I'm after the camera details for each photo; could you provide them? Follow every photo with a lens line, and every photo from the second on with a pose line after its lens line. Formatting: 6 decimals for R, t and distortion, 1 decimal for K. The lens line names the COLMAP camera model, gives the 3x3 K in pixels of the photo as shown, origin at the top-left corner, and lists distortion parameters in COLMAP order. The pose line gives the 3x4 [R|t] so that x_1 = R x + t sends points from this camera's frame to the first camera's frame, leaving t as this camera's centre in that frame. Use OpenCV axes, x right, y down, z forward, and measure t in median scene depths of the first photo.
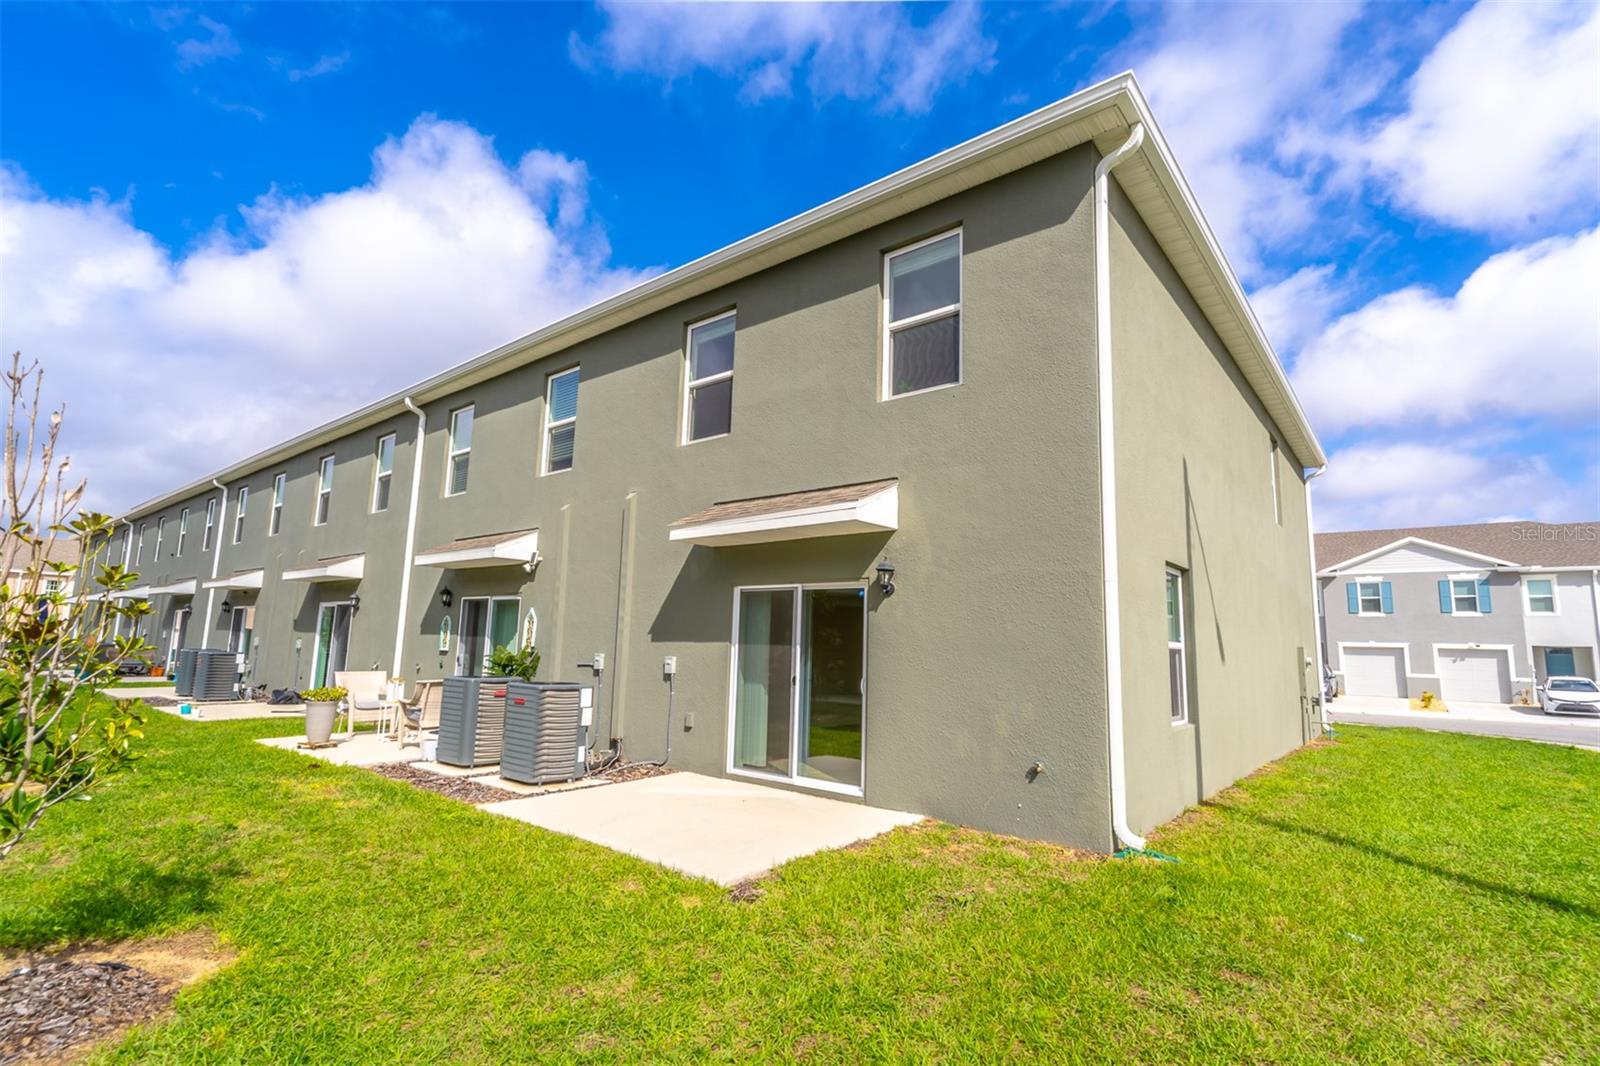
lens RADIAL K [[726.5, 0, 833.7], [0, 726.5, 550.3], [0, 0, 1]] dist [0.000695, -0.000116]
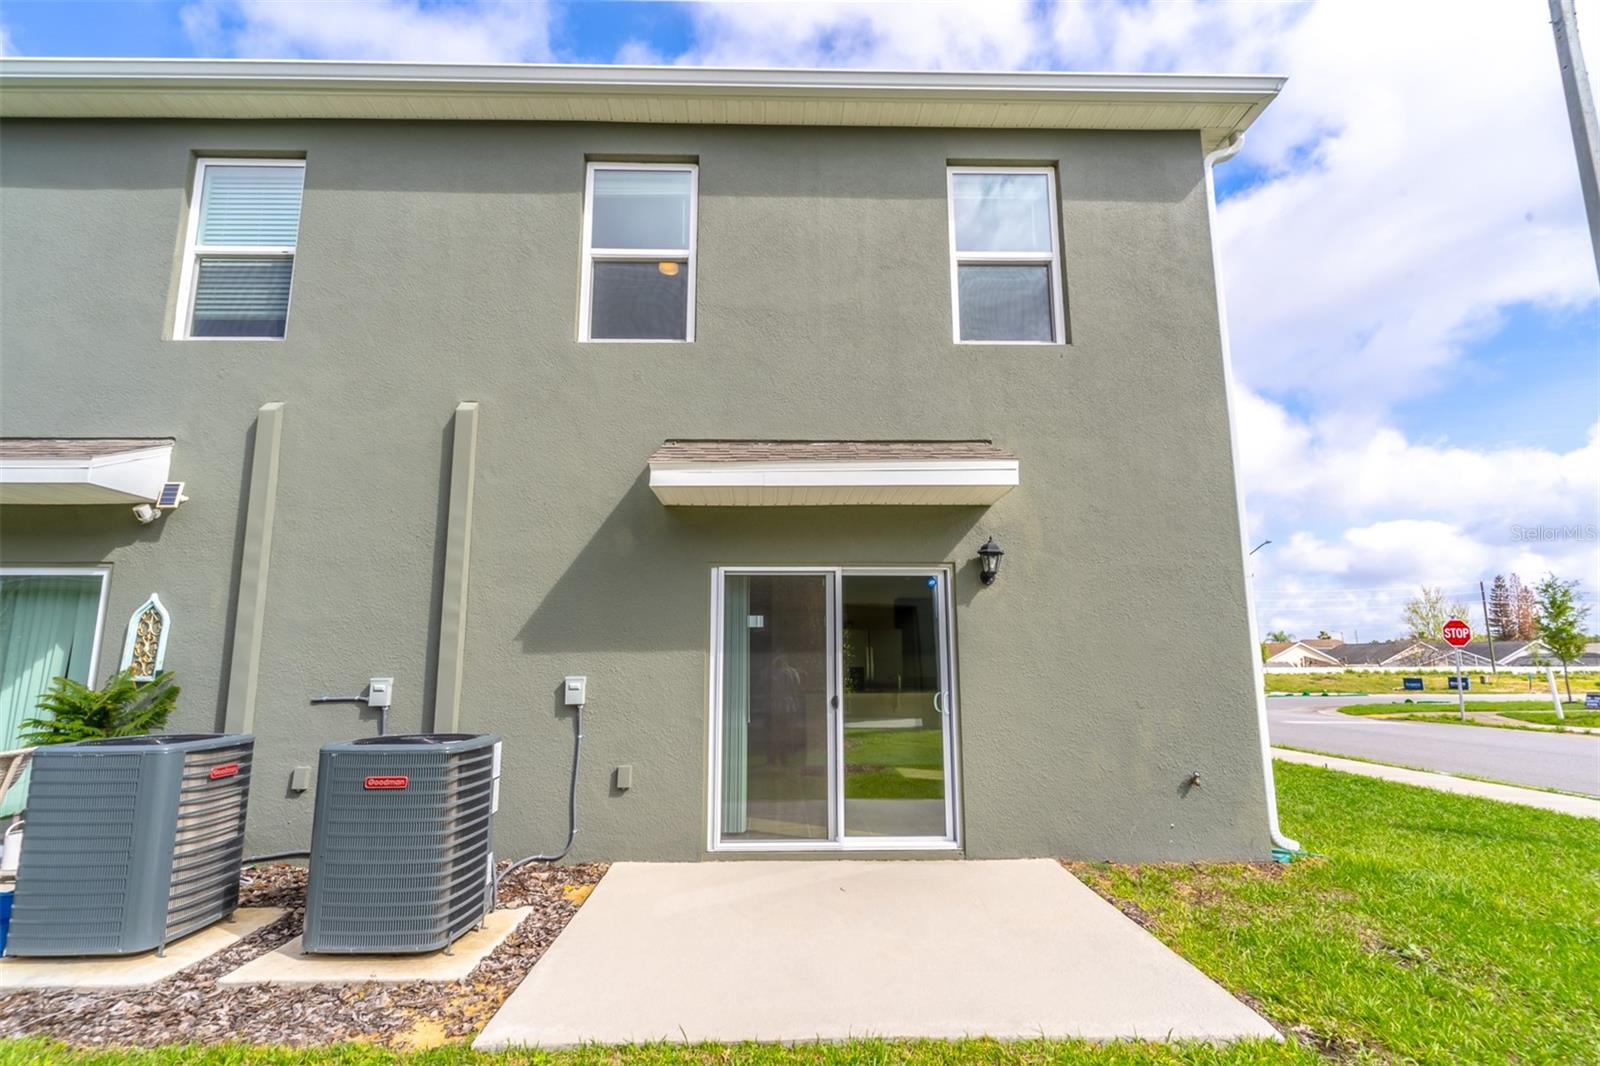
lens RADIAL K [[772.2, 0, 799.1], [0, 772.2, 526.0], [0, 0, 1]] dist [0.001380, 0.000006]
pose [[0.782759, 0.074909, 0.617799, -0.509075], [-0.059008, 0.997190, -0.046147, 0.039654], [-0.619520, -0.000333, 0.784980, 0.384123]]
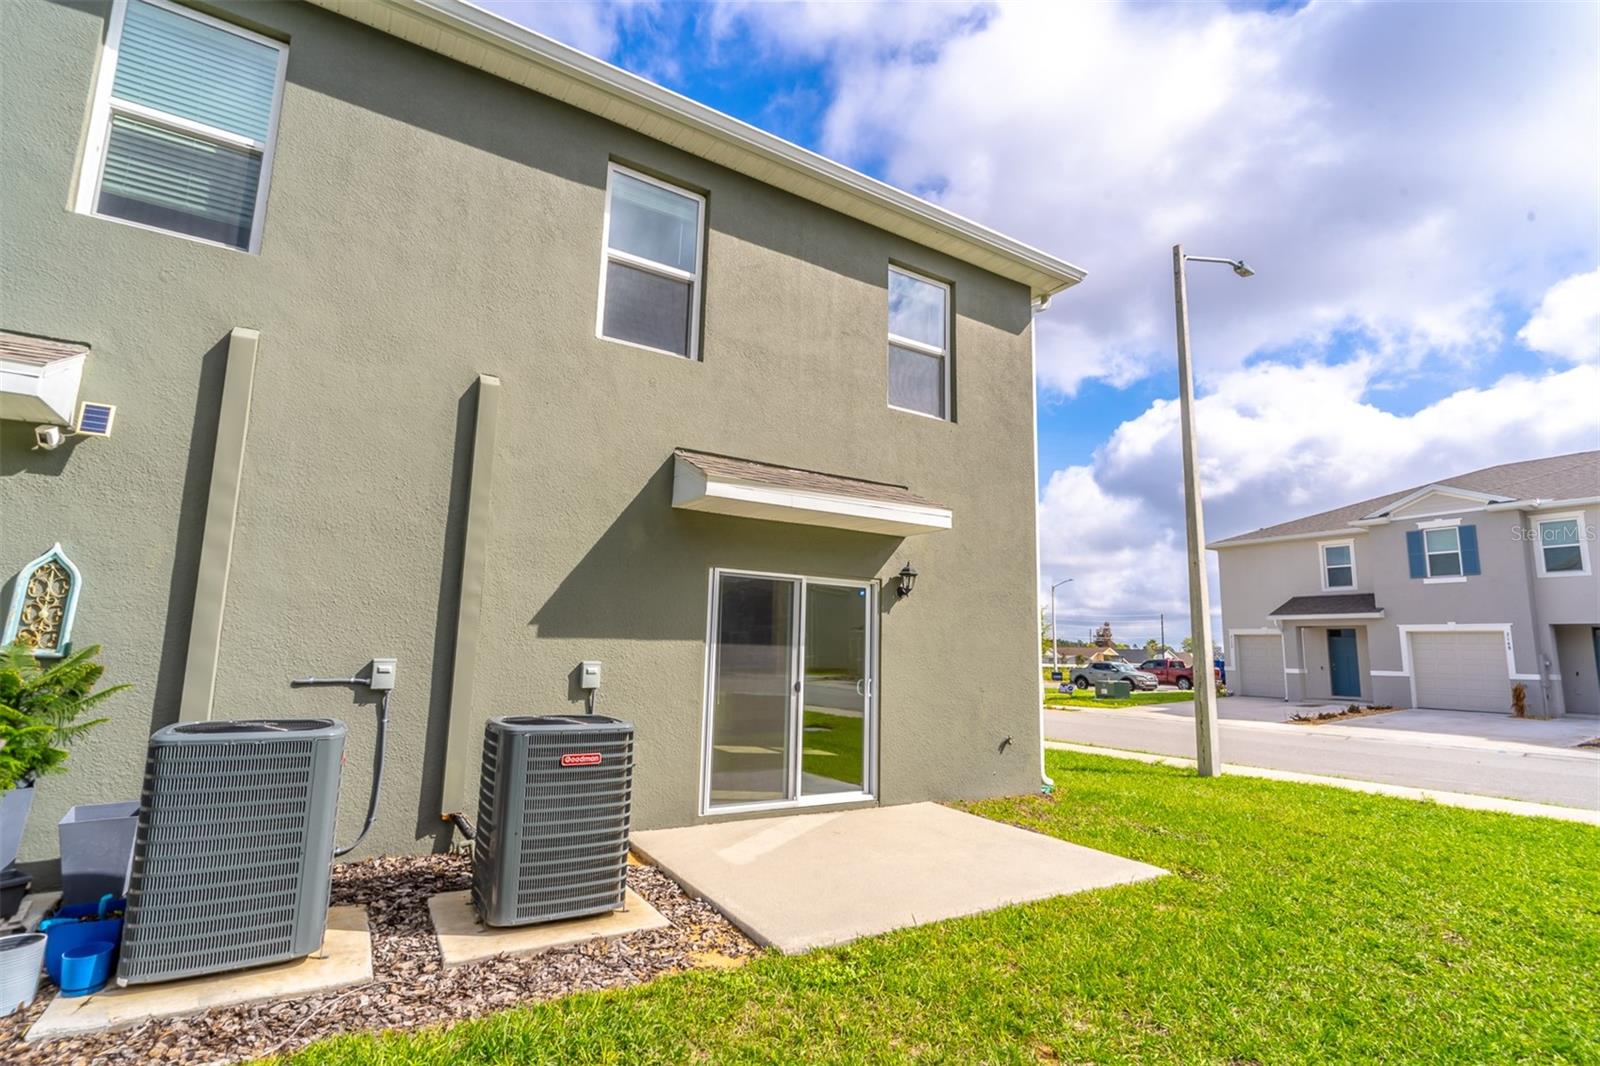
lens RADIAL K [[762.6, 0, 795.5], [0, 762.6, 536.9], [0, 0, 1]] dist [0.002300, -0.000637]
pose [[0.358765, 0.123968, 0.925159, -0.830445], [-0.140220, 0.987052, -0.077886, 0.066958], [-0.922836, -0.101783, 0.371502, 0.616344]]
